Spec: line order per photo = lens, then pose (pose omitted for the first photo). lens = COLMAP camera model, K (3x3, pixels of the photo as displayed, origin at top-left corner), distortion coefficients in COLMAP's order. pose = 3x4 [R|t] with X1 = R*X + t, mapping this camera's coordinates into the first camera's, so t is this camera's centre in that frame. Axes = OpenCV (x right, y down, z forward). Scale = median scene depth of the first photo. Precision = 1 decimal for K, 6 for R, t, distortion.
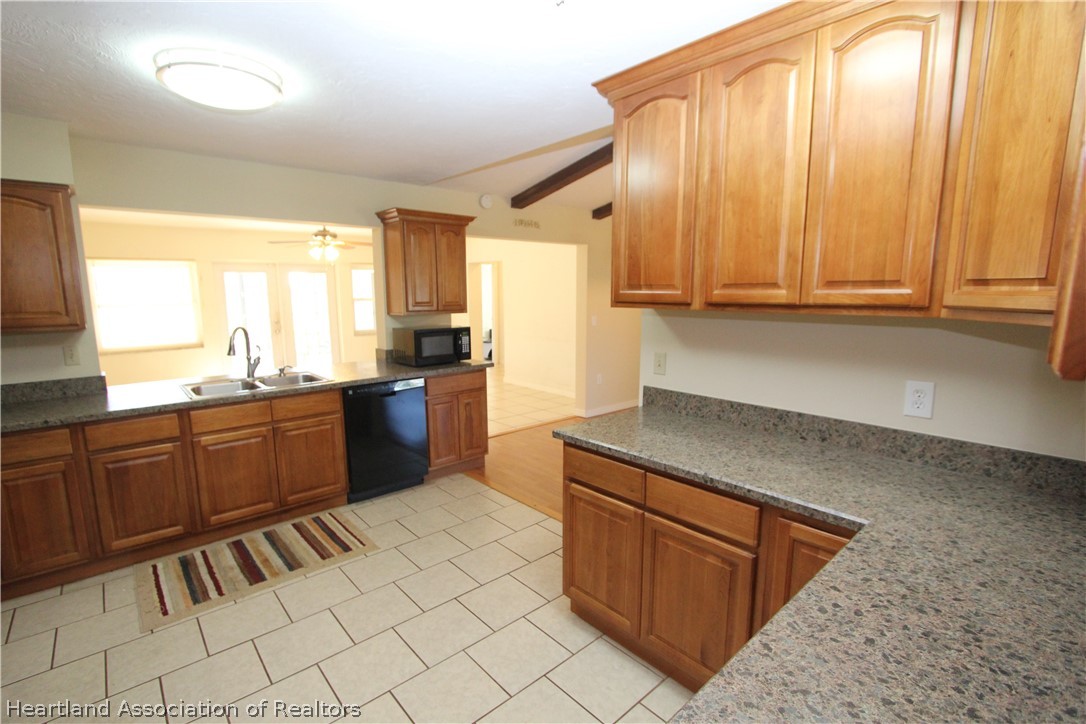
lens RADIAL K [[499.7, 0, 533.5], [0, 499.7, 368.8], [0, 0, 1]] dist [-0.015168, 0.001645]
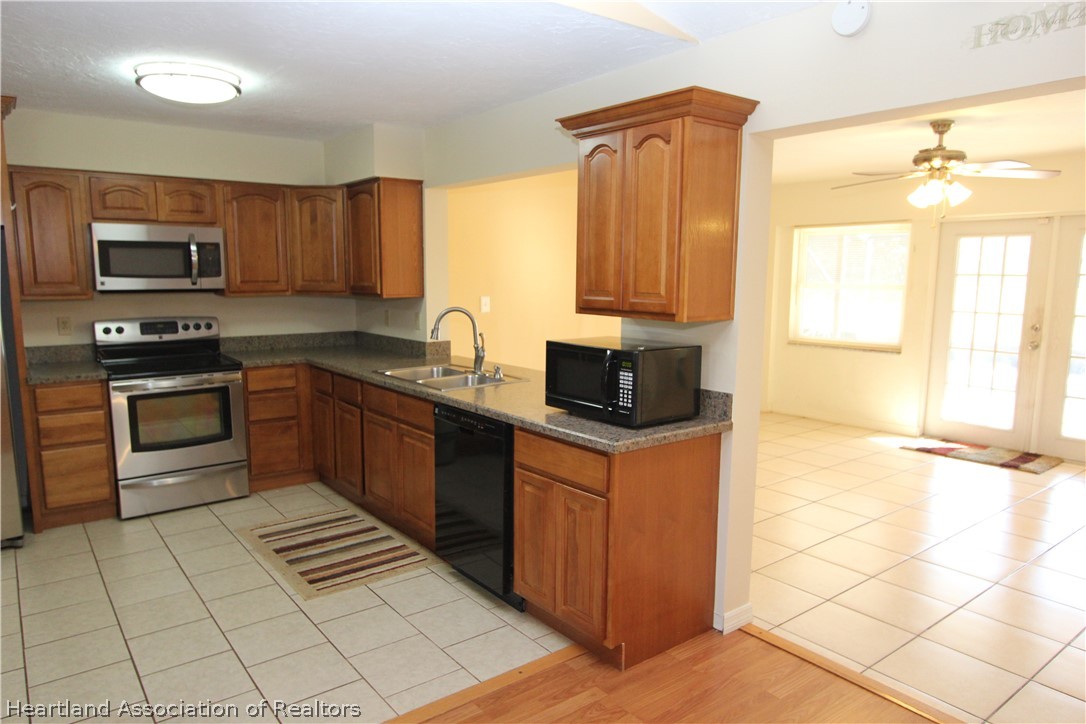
lens RADIAL K [[715.1, 0, 527.6], [0, 715.1, 370.6], [0, 0, 1]] dist [-0.018193, 0.023380]
pose [[-0.070350, 0.147048, -0.986624, 0.778508], [-0.159392, 0.974710, 0.156638, -0.237250], [0.984706, 0.168280, -0.045132, 1.473750]]
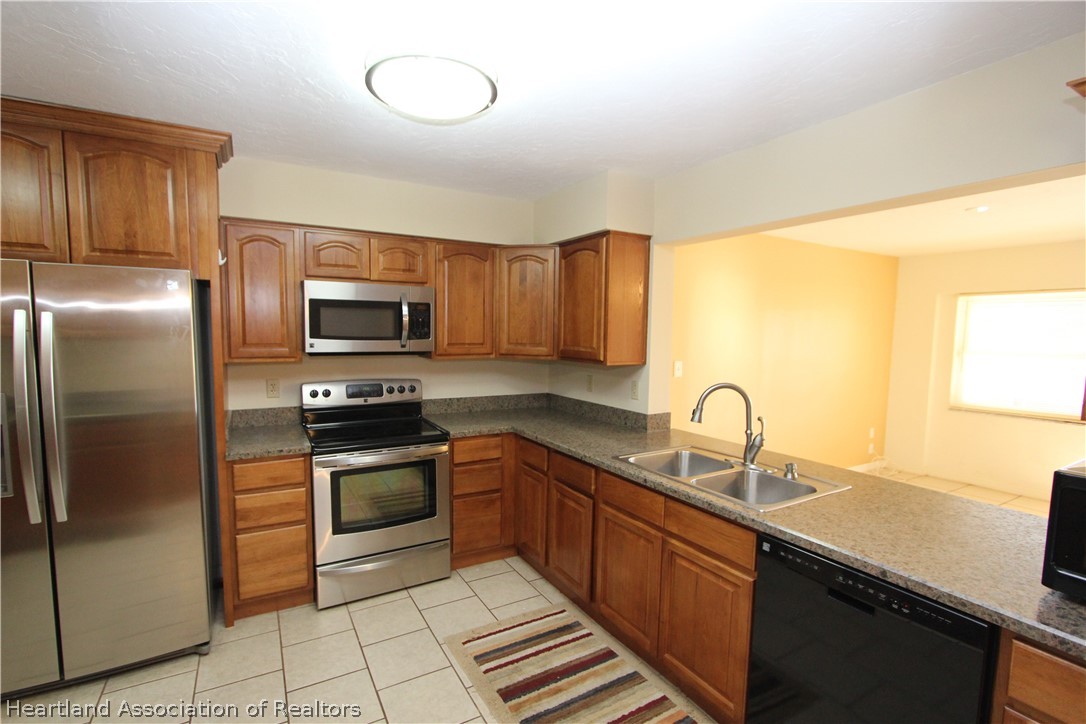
lens RADIAL K [[499.7, 0, 530.8], [0, 499.7, 371.1], [0, 0, 1]] dist [-0.015168, 0.001645]
pose [[-0.199132, 0.086212, -0.976173, 0.157615], [-0.165947, 0.978770, 0.120293, -0.172738], [0.965820, 0.185947, -0.180598, 1.062006]]
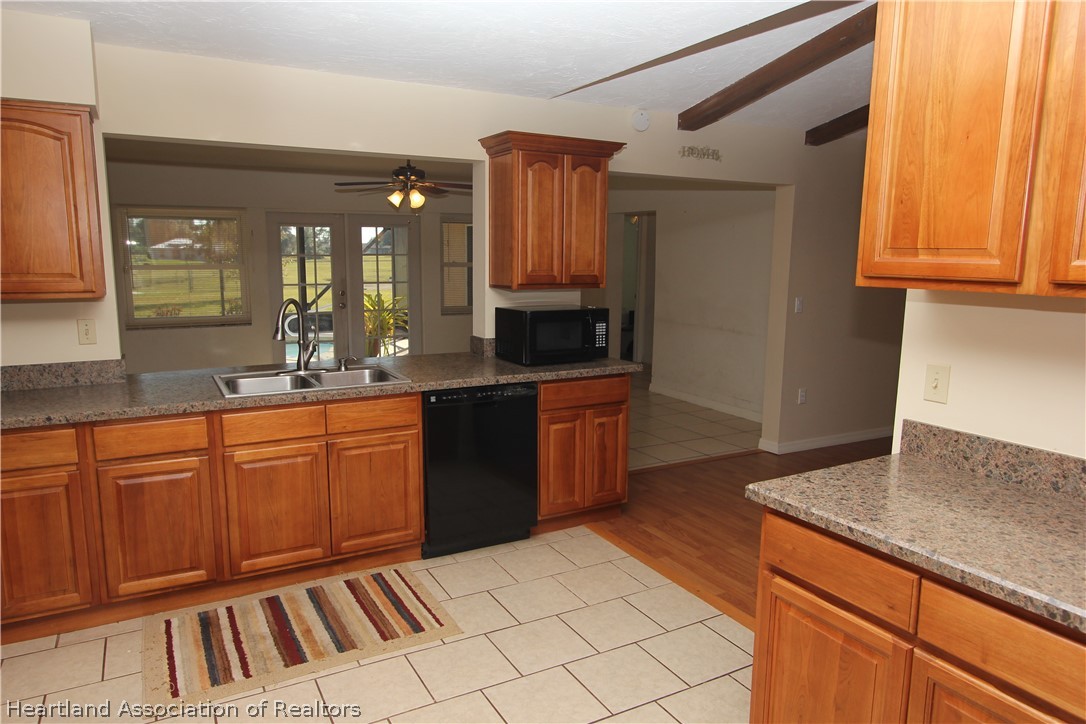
lens RADIAL K [[715.1, 0, 533.2], [0, 715.1, 366.3], [0, 0, 1]] dist [-0.018193, 0.023380]
pose [[0.976172, 0.046666, -0.211922, -0.030511], [-0.046763, 0.998896, 0.004556, -0.011703], [0.211901, 0.005463, 0.977276, 0.078377]]
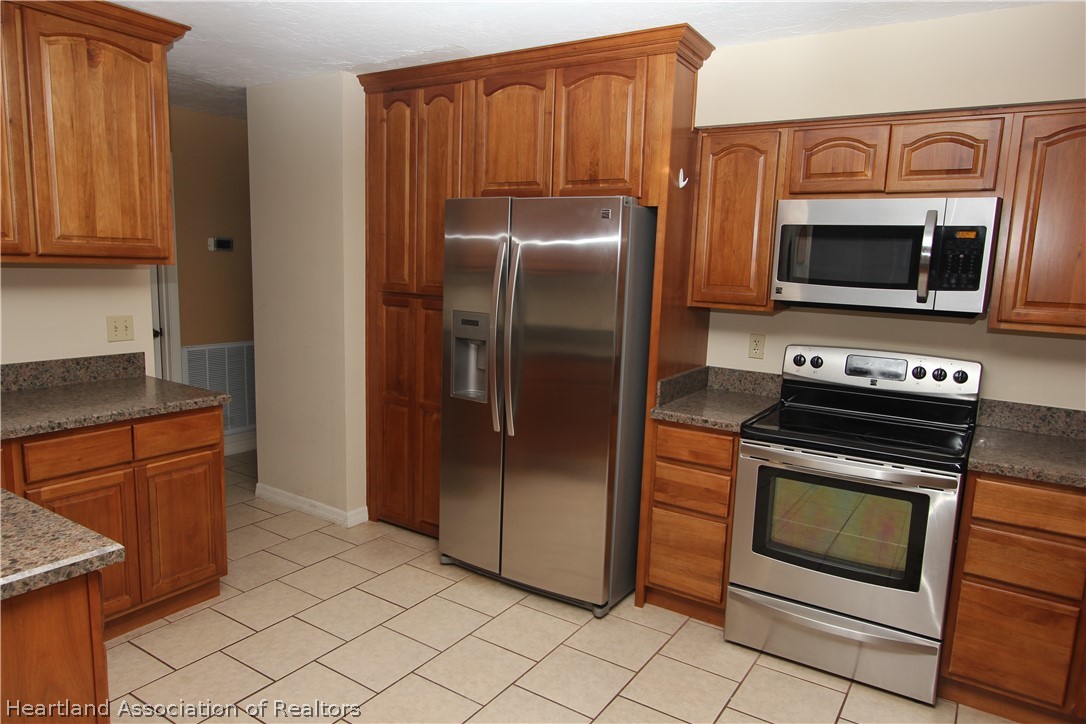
lens RADIAL K [[715.1, 0, 535.2], [0, 715.1, 371.0], [0, 0, 1]] dist [-0.018193, 0.023380]
pose [[-0.962834, 0.014211, -0.269719, -0.124419], [-0.071322, 0.949791, 0.304647, -0.209966], [0.260506, 0.312561, -0.913478, 1.345256]]
